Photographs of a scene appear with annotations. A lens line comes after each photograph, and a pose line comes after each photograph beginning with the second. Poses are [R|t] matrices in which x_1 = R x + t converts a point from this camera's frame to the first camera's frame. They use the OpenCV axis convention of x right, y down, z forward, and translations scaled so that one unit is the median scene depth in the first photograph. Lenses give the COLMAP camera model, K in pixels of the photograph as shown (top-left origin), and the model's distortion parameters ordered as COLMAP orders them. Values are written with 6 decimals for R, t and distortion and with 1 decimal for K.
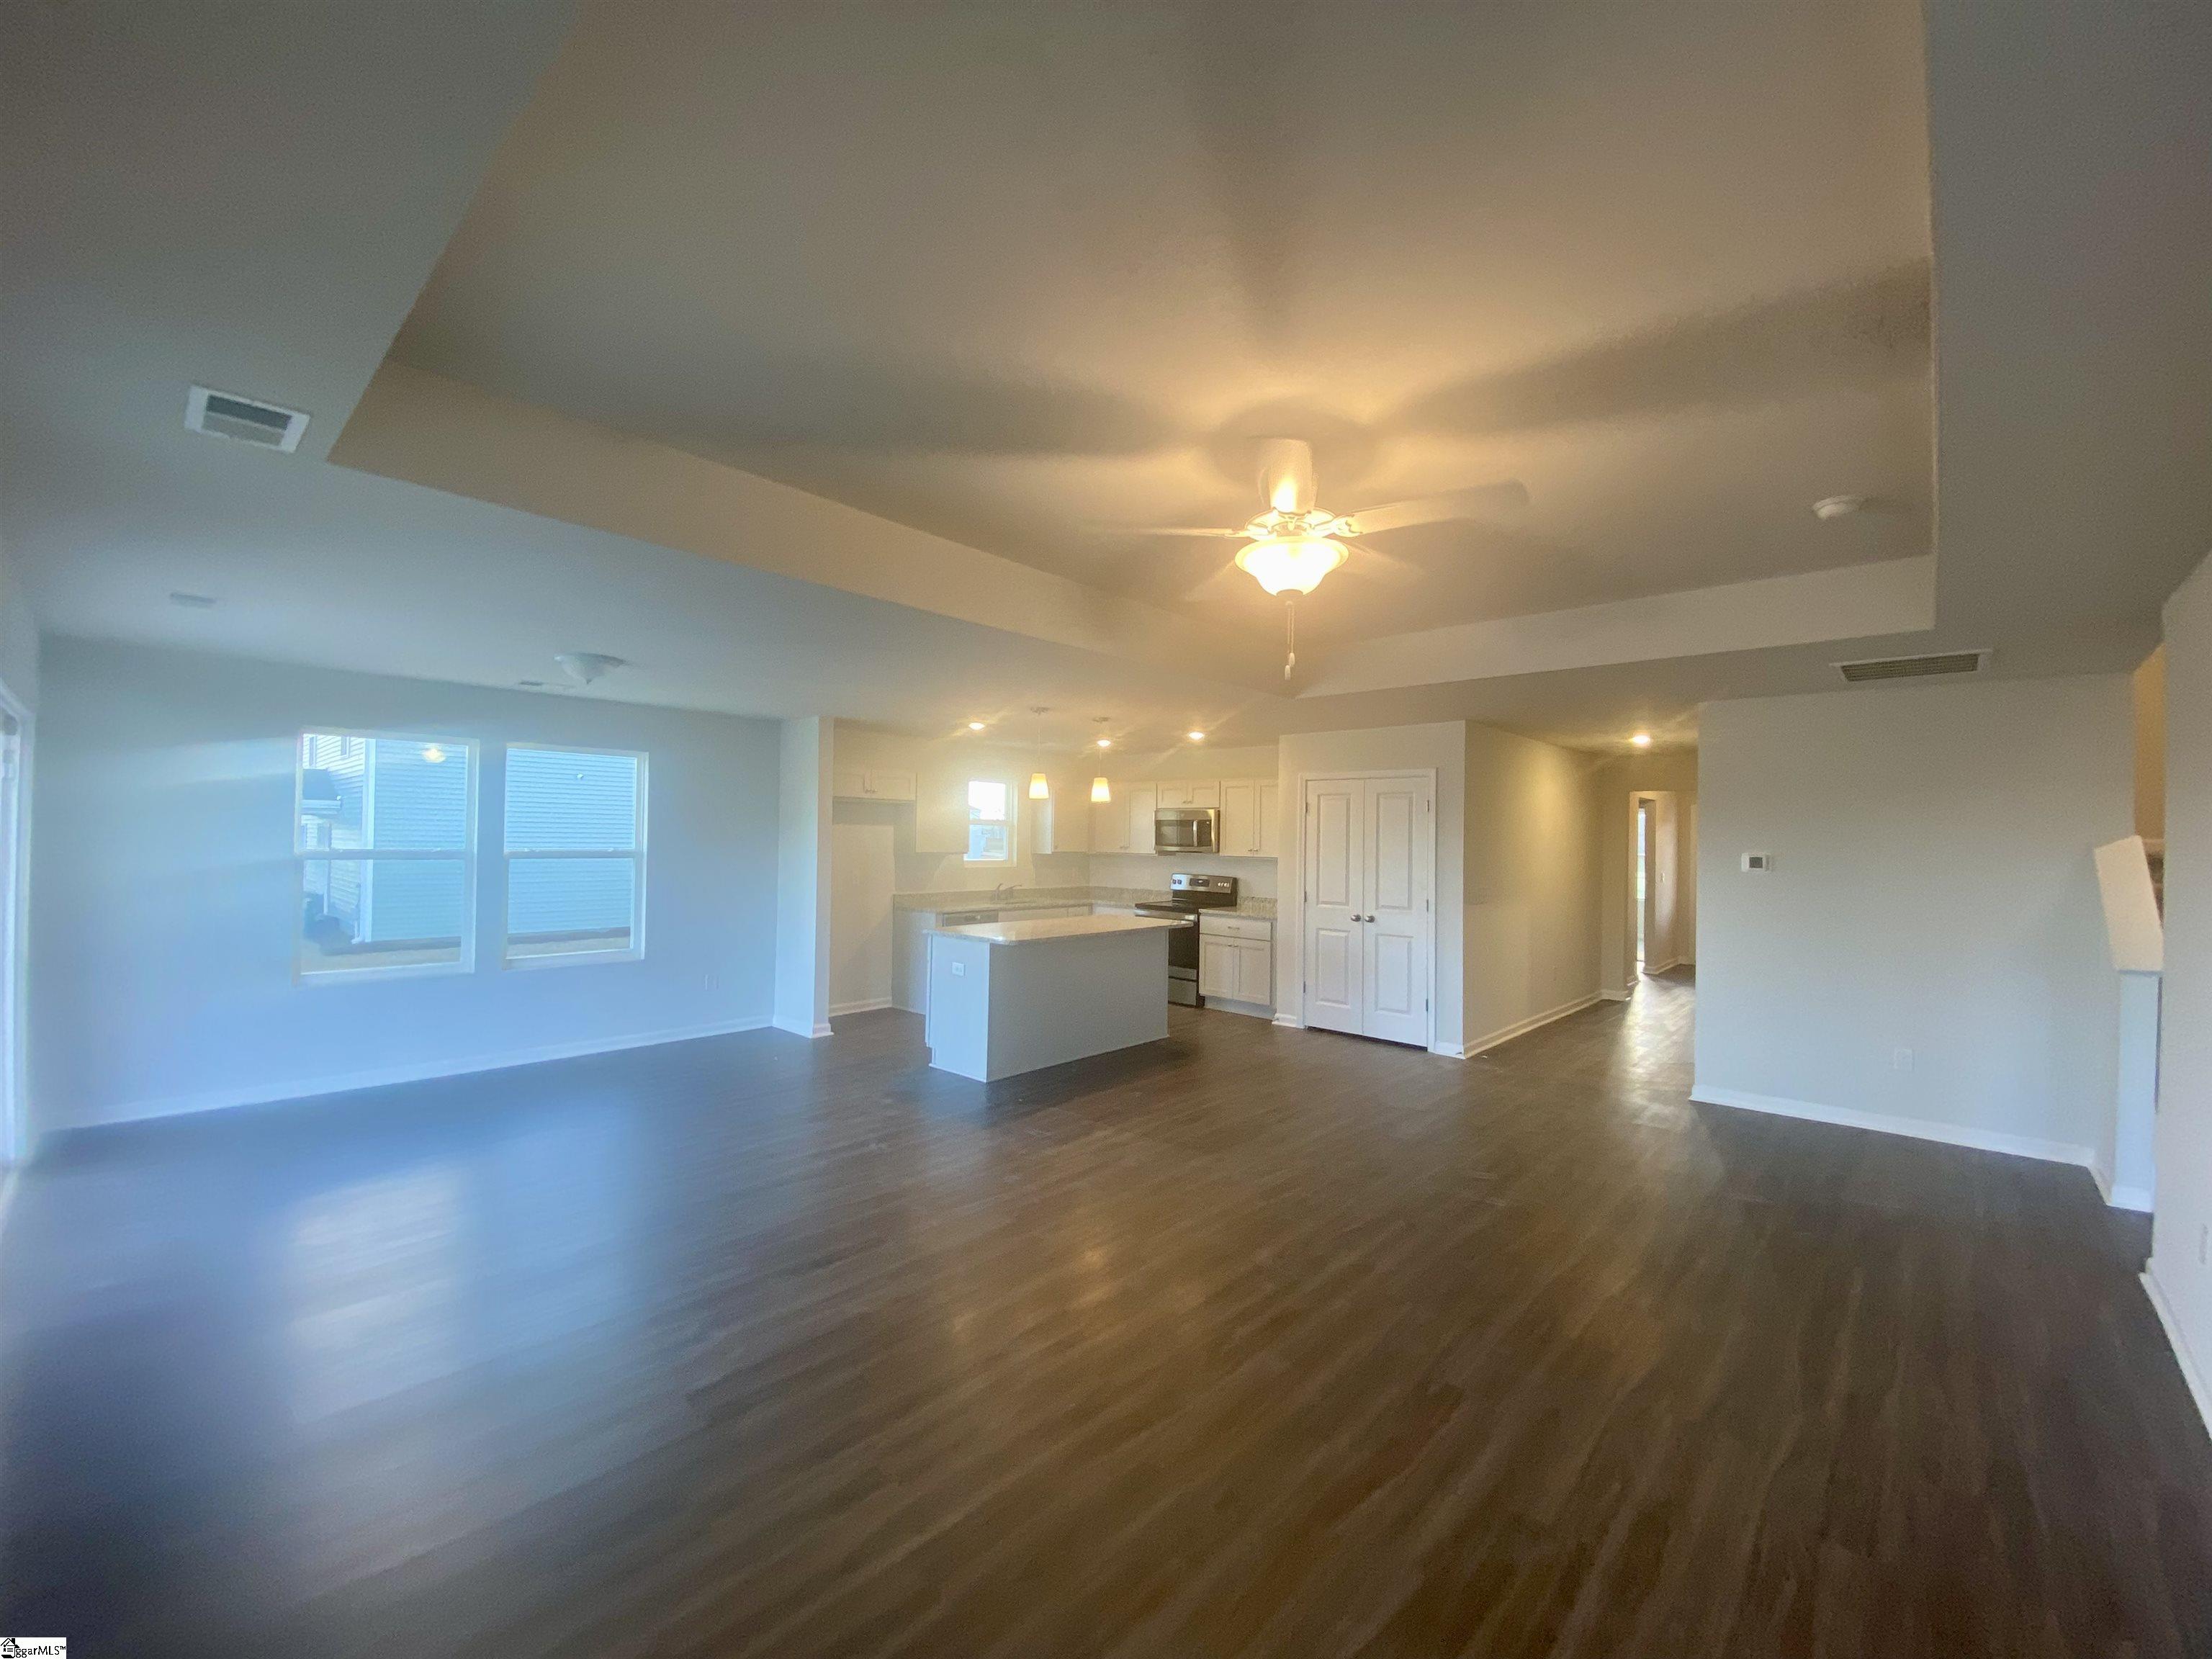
lens RADIAL K [[900.9, 0, 1106.0], [0, 900.9, 829.5], [0, 0, 1]] dist [0.000421, -0.000119]
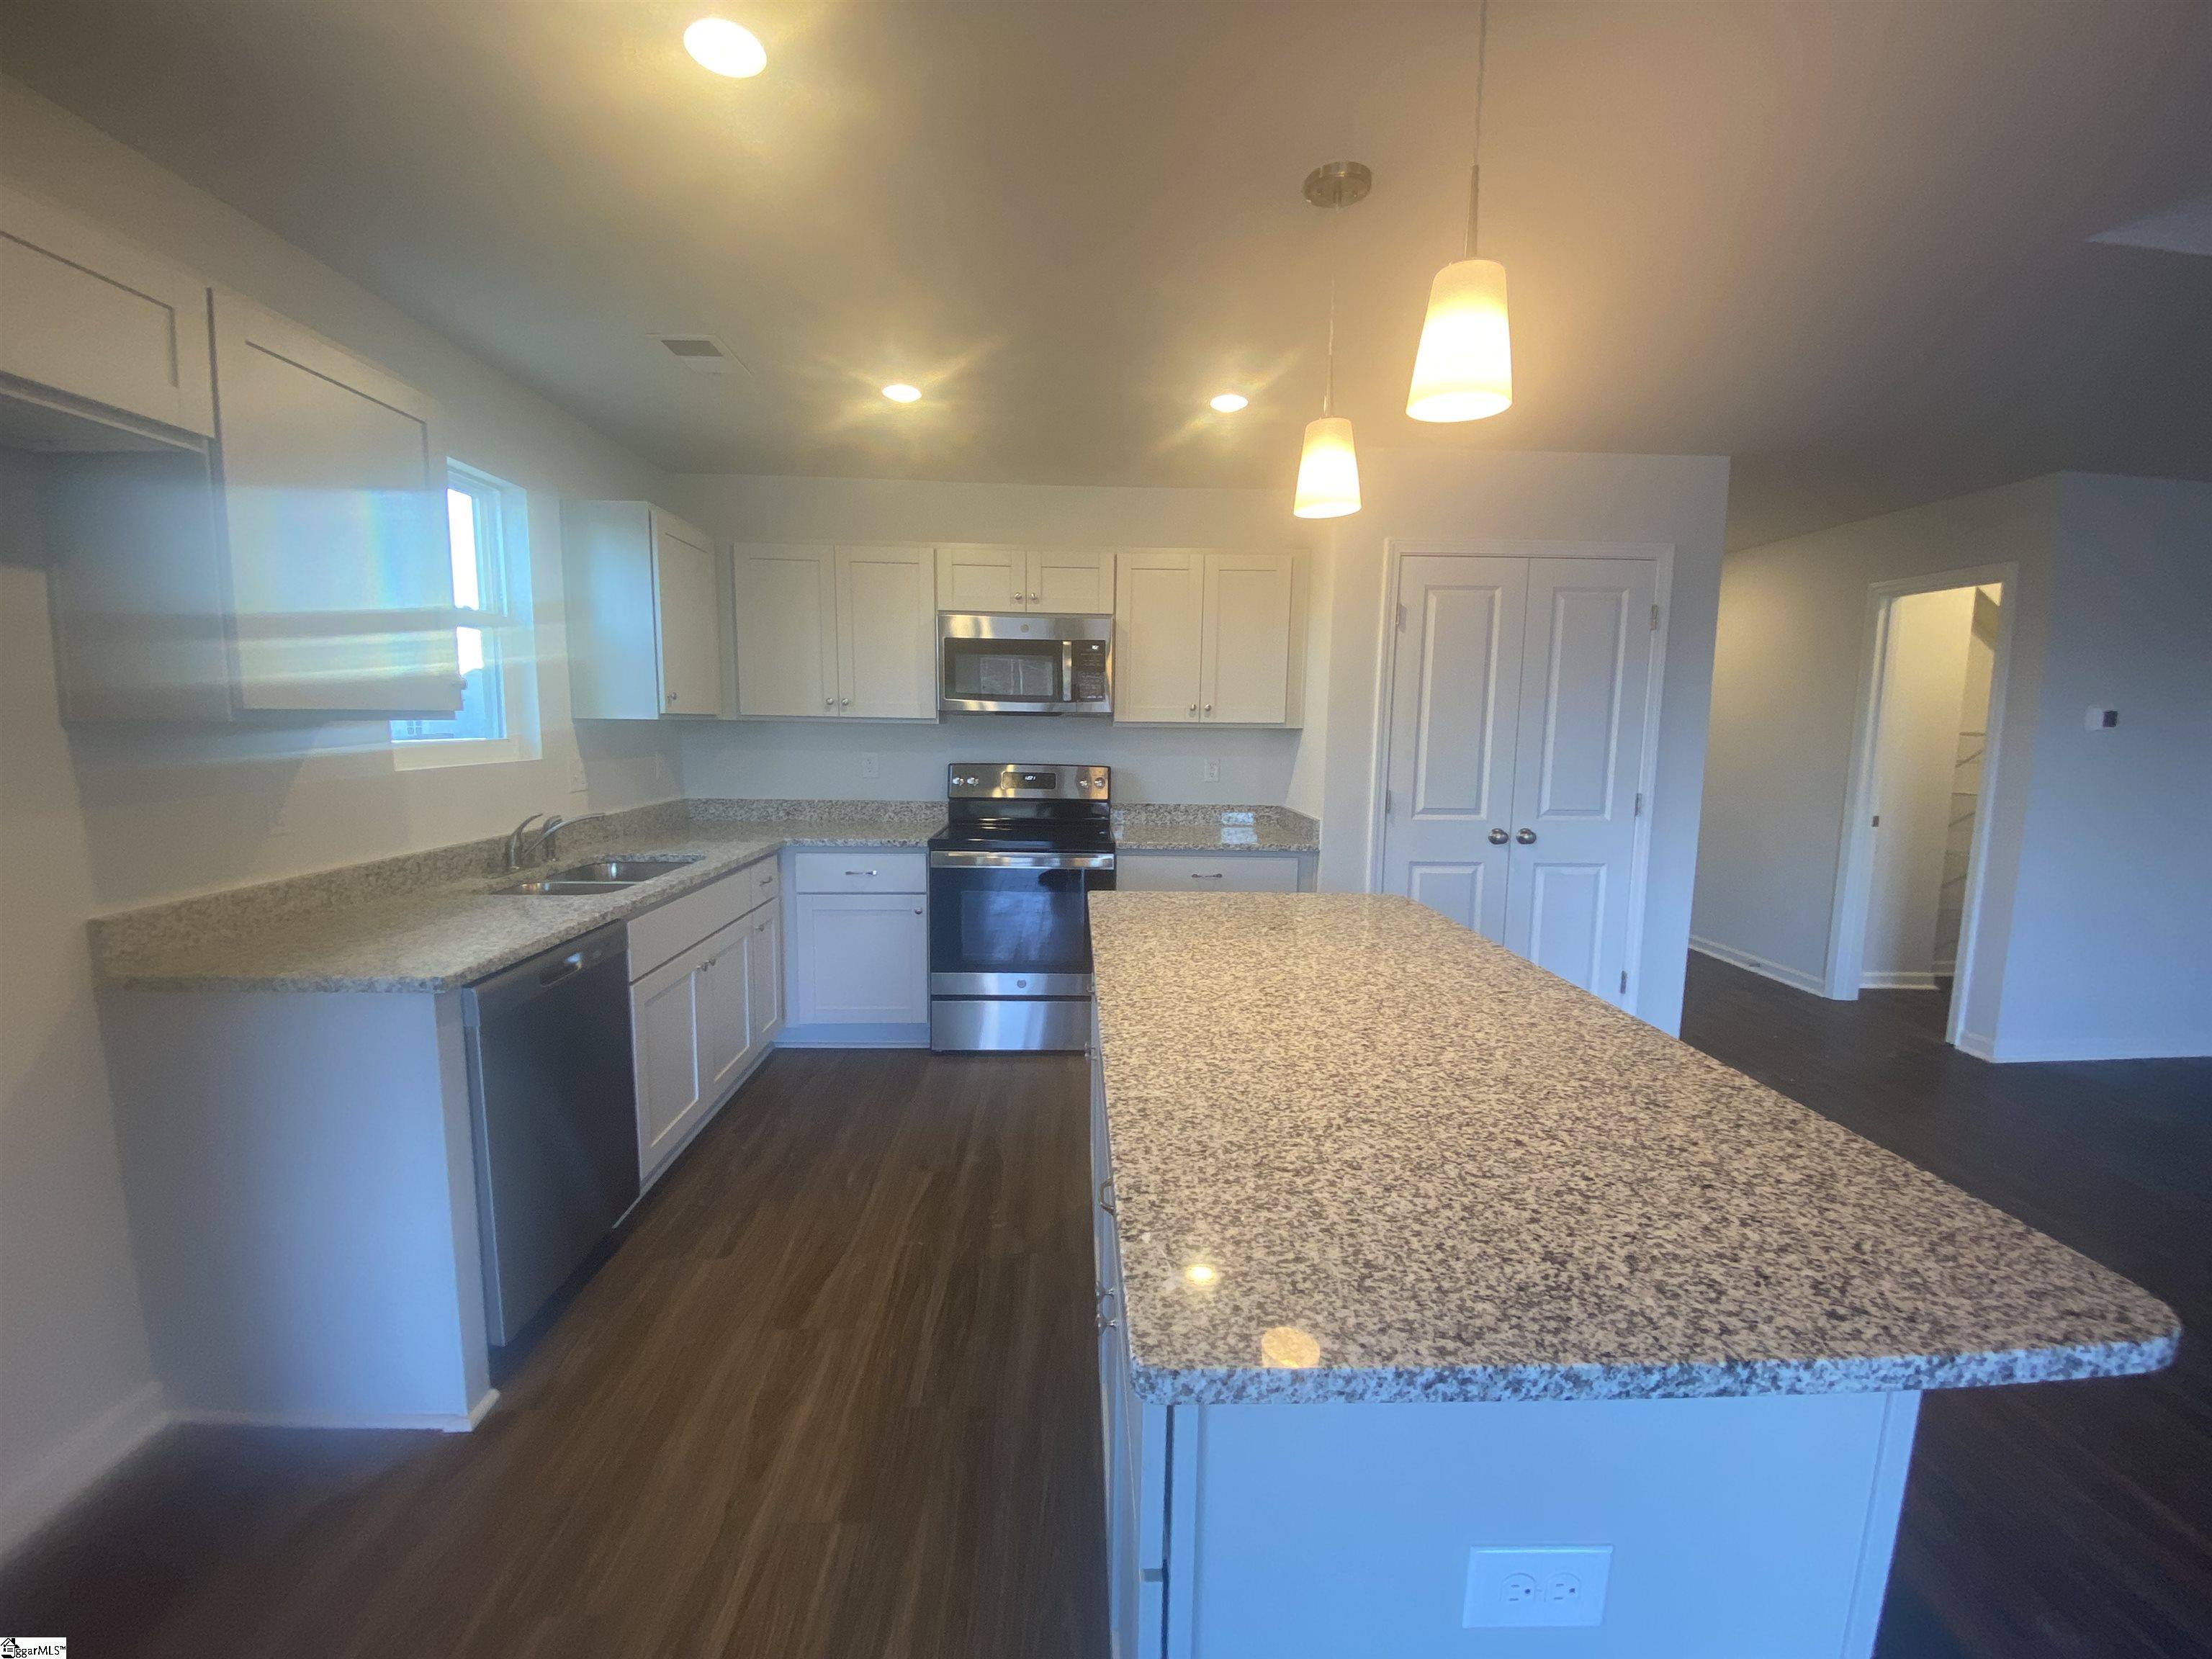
lens RADIAL K [[900.9, 0, 1106.0], [0, 900.9, 829.5], [0, 0, 1]] dist [0.000421, -0.000119]
pose [[0.707431, -0.088149, 0.701264, -0.209962], [-0.009181, 0.990962, 0.133826, 0.023424], [-0.706722, -0.101111, 0.700229, 0.695022]]
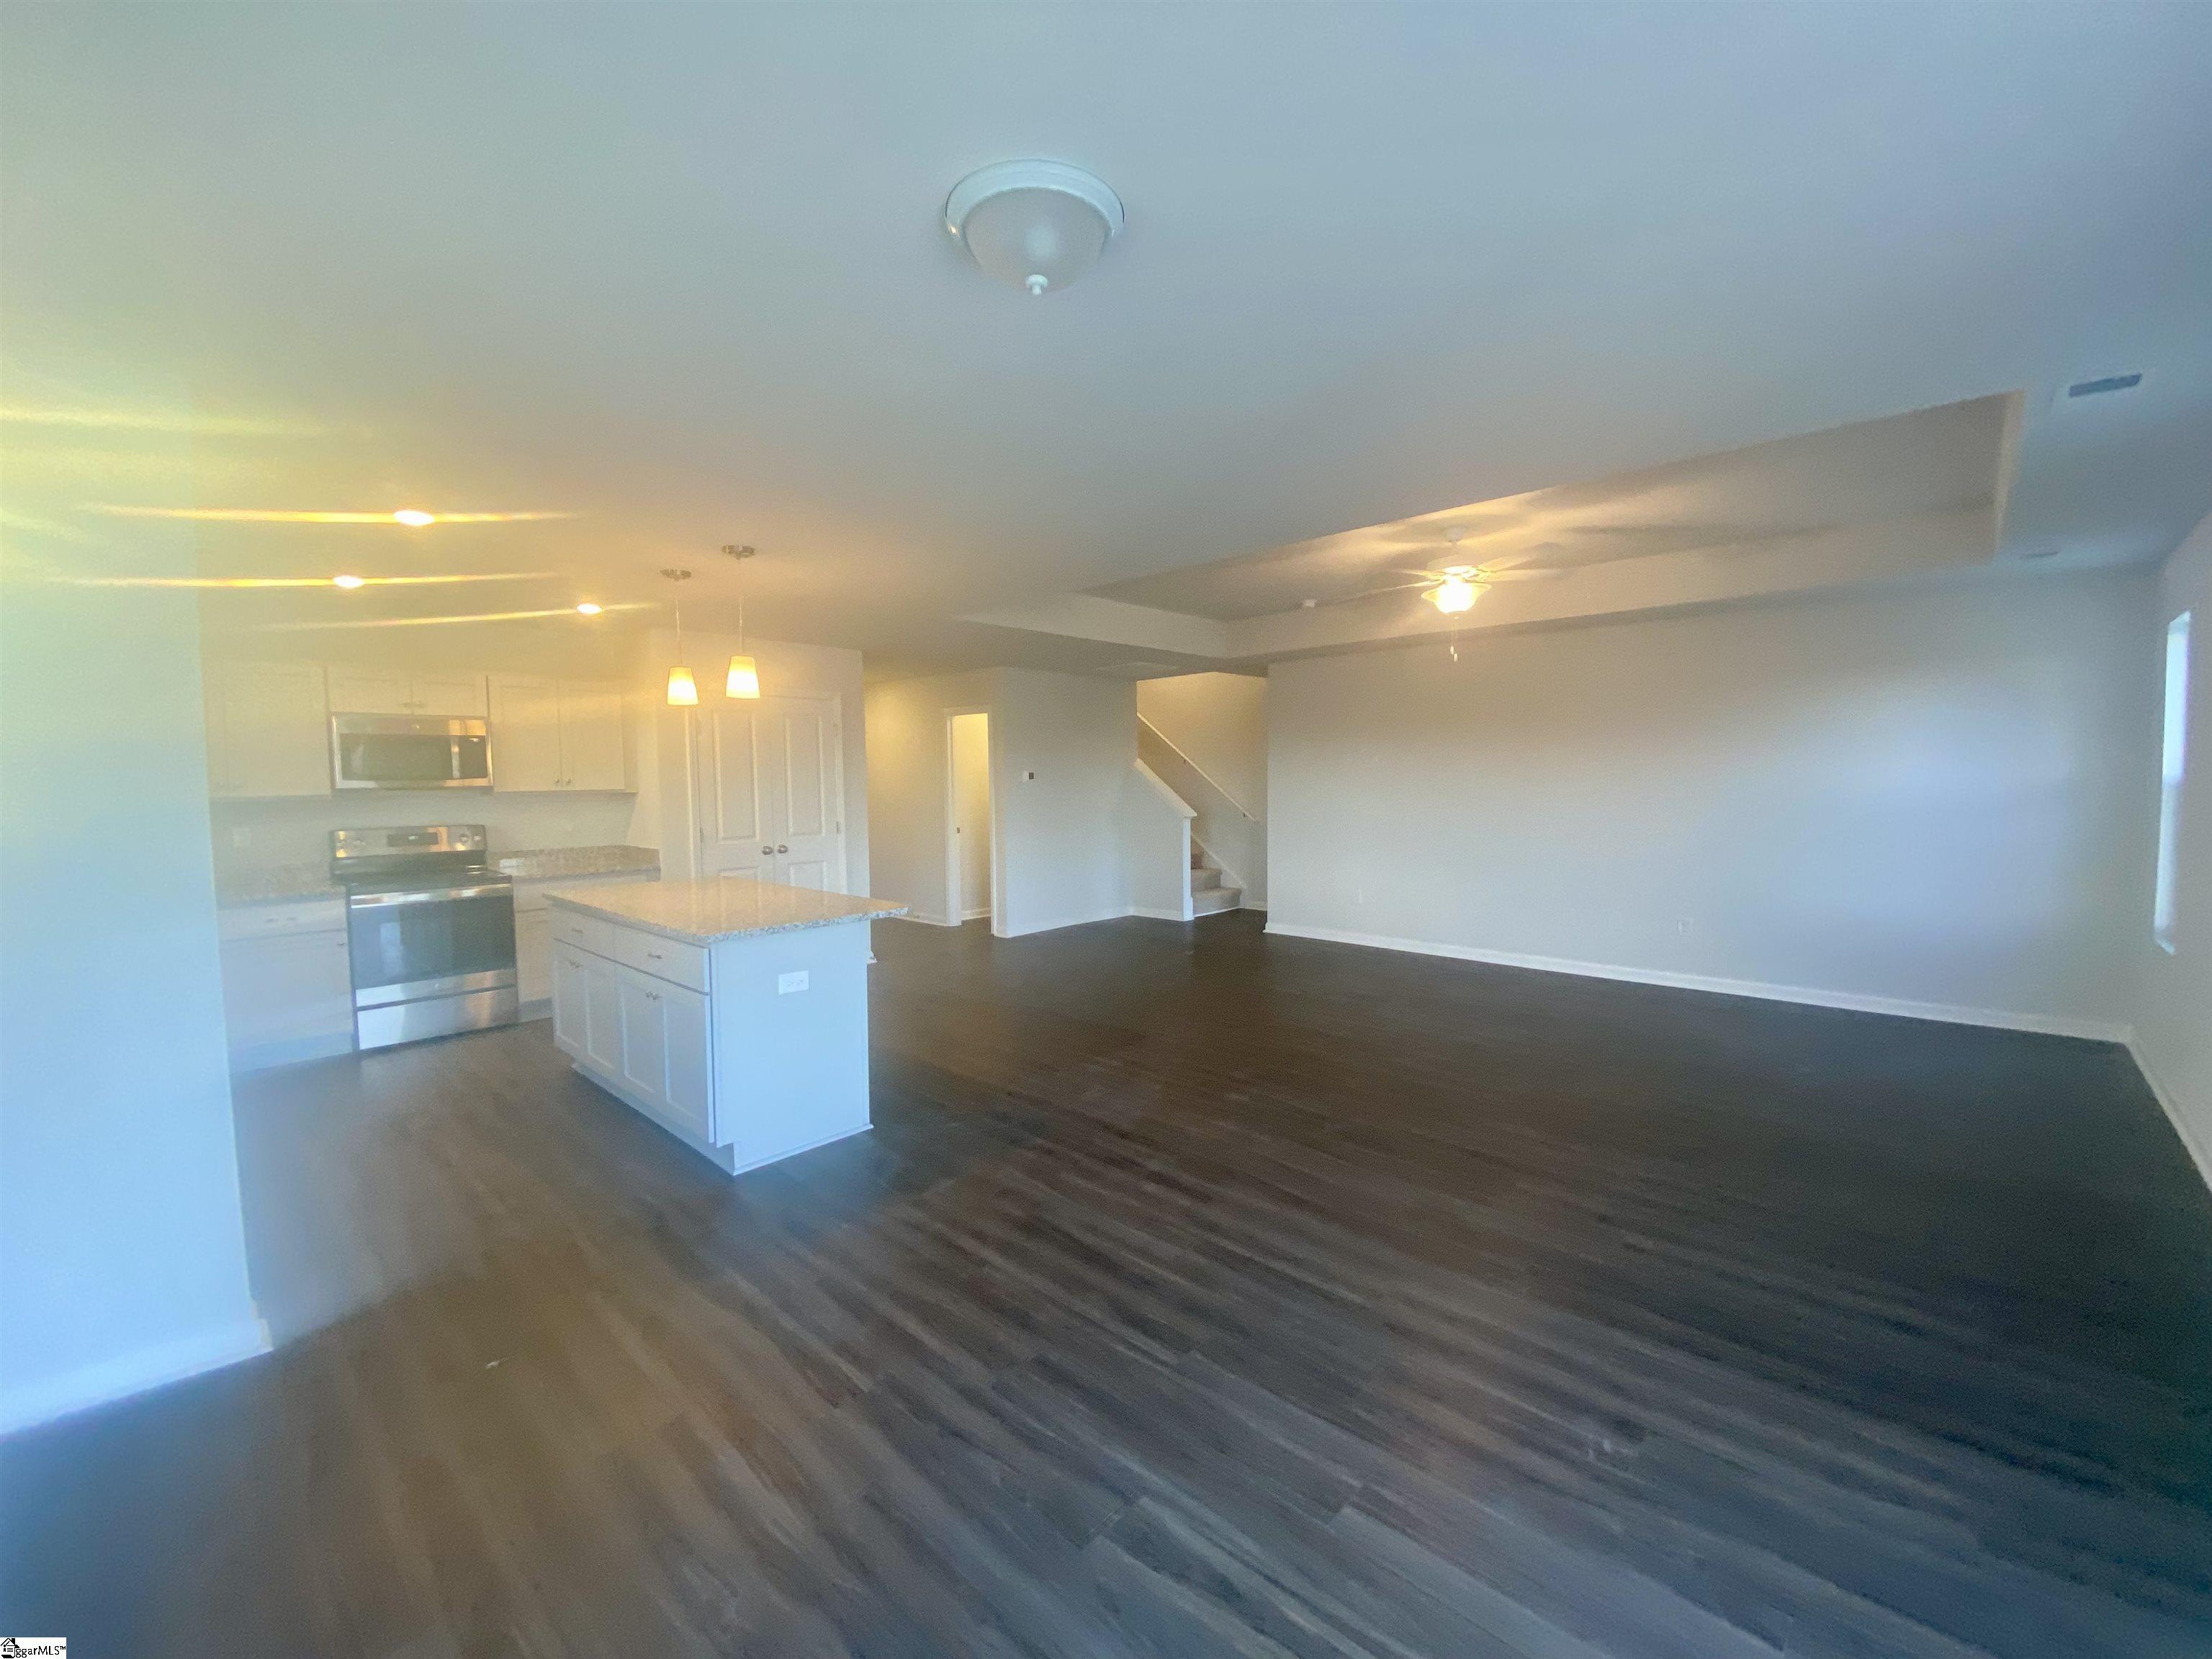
lens RADIAL K [[900.9, 0, 1106.0], [0, 900.9, 829.5], [0, 0, 1]] dist [0.000421, -0.000119]
pose [[0.005448, -0.071663, 0.997414, -0.537259], [0.003872, 0.997423, 0.071643, 0.011963], [-0.999978, 0.003472, 0.005711, 0.571071]]
